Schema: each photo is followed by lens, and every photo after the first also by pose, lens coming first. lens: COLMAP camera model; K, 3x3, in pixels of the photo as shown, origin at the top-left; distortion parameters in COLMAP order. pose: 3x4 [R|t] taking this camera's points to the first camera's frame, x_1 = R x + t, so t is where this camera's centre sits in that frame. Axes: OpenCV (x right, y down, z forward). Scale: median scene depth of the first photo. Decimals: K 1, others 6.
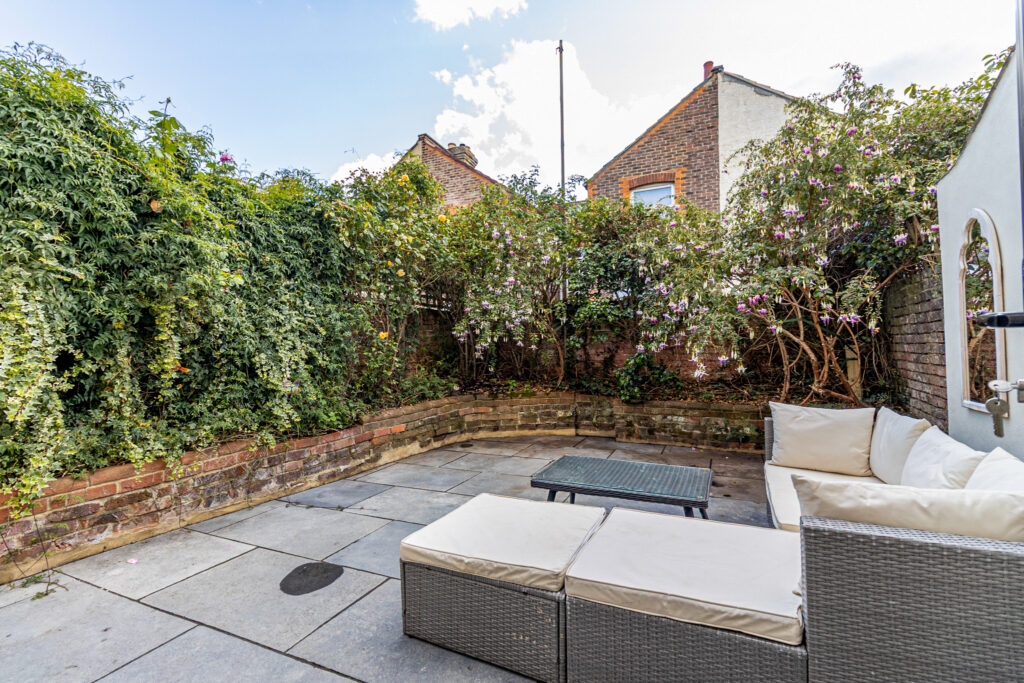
lens RADIAL K [[468.1, 0, 508.1], [0, 468.1, 340.5], [0, 0, 1]] dist [-0.000340, -0.000075]
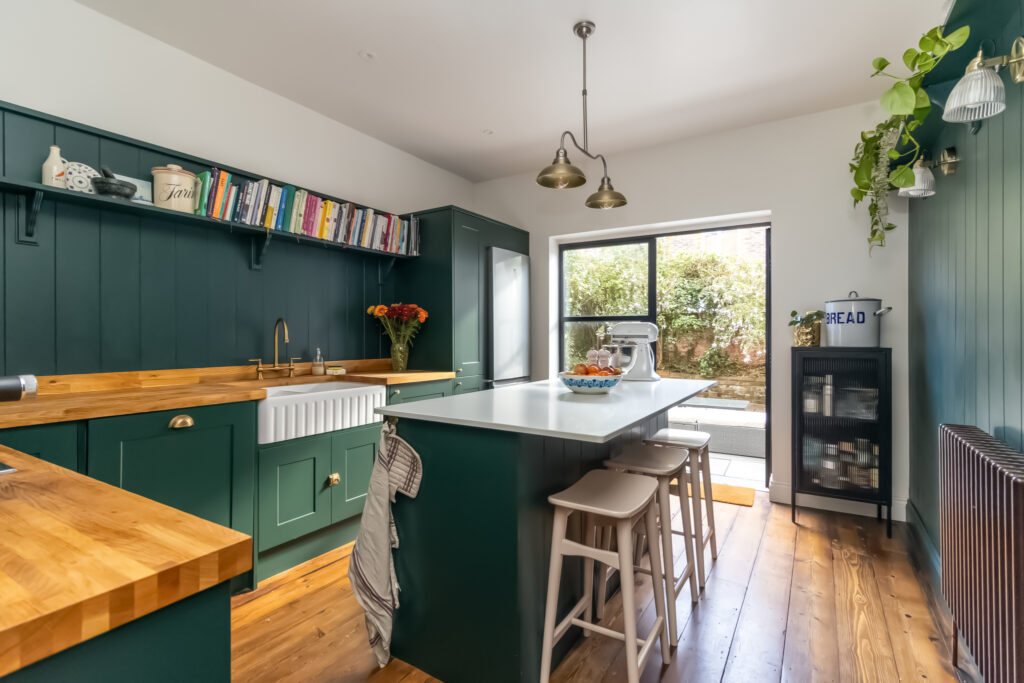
lens RADIAL K [[468.1, 0, 510.9], [0, 468.1, 340.6], [0, 0, 1]] dist [-0.000340, -0.000075]
pose [[0.993775, 0.007777, -0.111138, -0.247347], [-0.004388, 0.999519, 0.030711, -0.046149], [0.111324, -0.030032, 0.993330, -0.730984]]
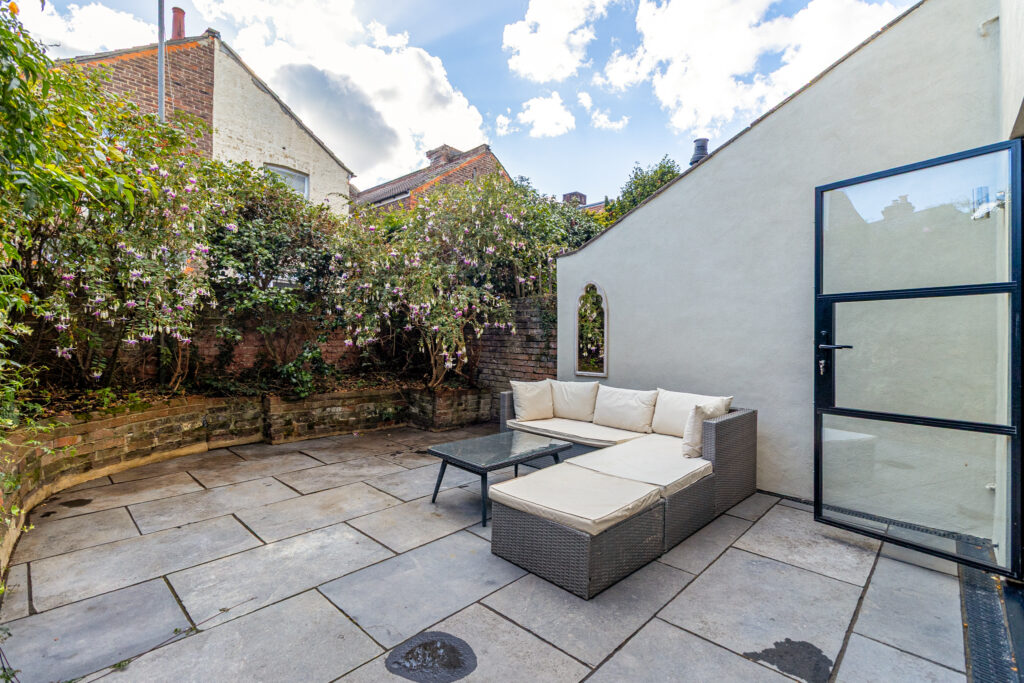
lens RADIAL K [[468.1, 0, 509.2], [0, 468.1, 339.6], [0, 0, 1]] dist [-0.000340, -0.000075]
pose [[0.327188, 0.005240, 0.944945, -0.491797], [-0.032854, 0.999443, 0.005834, -0.007263], [-0.944388, -0.032954, 0.327178, 0.292352]]
